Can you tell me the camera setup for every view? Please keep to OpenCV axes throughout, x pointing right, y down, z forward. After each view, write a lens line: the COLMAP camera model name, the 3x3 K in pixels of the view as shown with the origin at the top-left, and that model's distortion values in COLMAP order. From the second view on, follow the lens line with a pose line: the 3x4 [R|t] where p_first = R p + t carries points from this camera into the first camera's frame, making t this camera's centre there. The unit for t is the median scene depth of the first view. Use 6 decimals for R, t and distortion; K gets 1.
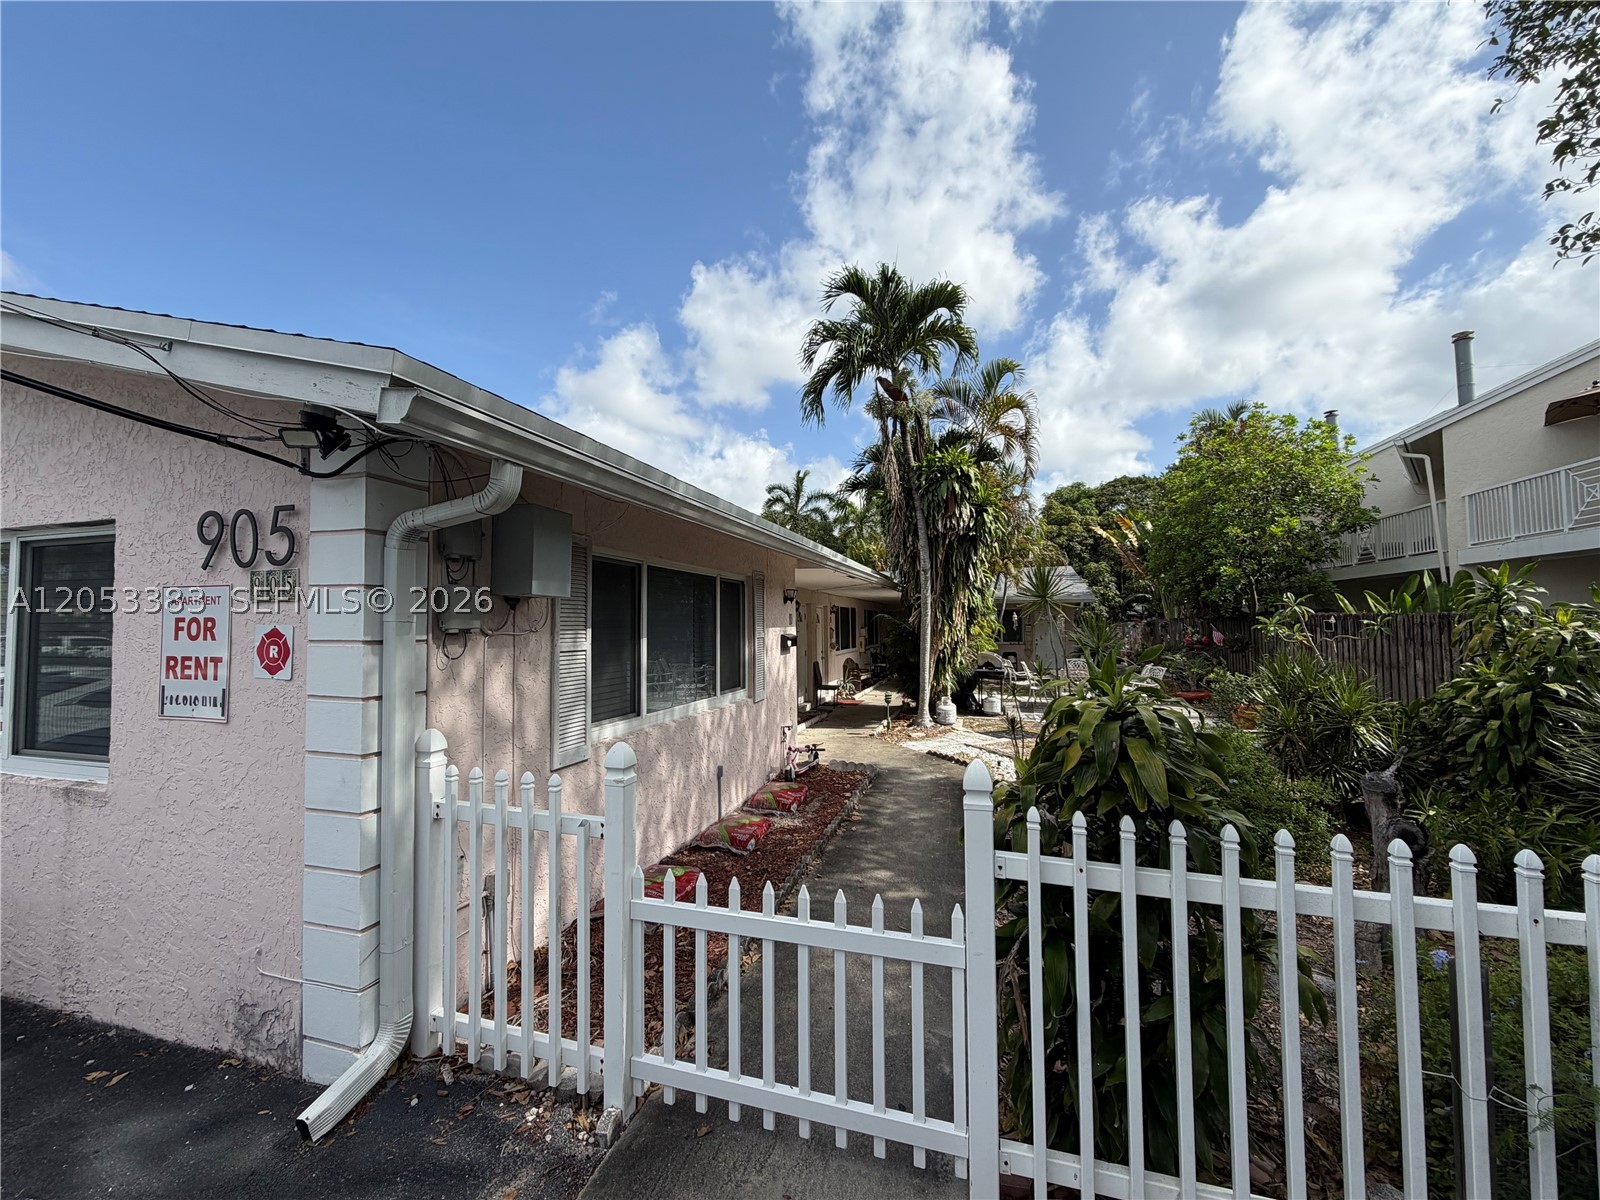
lens RADIAL K [[637.7, 0, 796.6], [0, 637.7, 598.7], [0, 0, 1]] dist [0.000065, 0.000158]
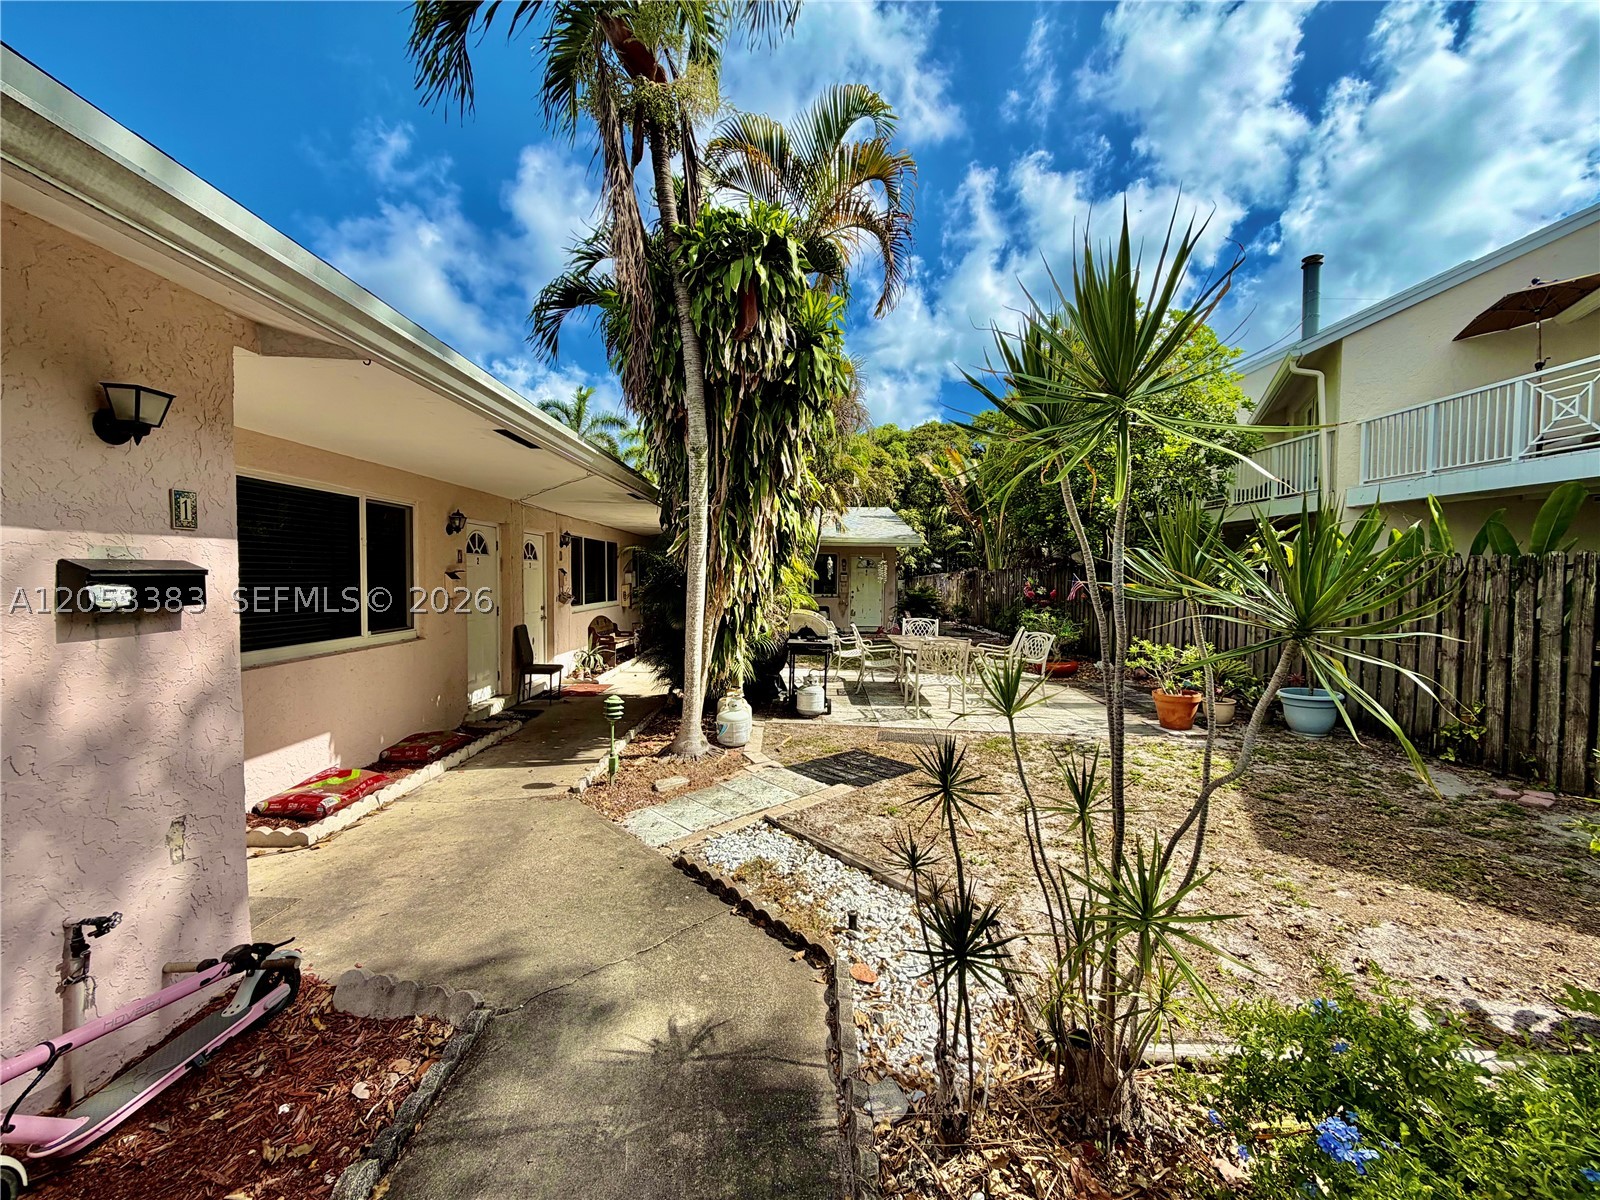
lens RADIAL K [[637.7, 0, 796.6], [0, 637.7, 598.7], [0, 0, 1]] dist [0.000065, 0.000158]
pose [[0.954659, 0.005849, 0.297645, 0.122399], [-0.028822, 0.996926, 0.072854, 0.031341], [-0.296304, -0.078129, 0.951893, 0.470474]]
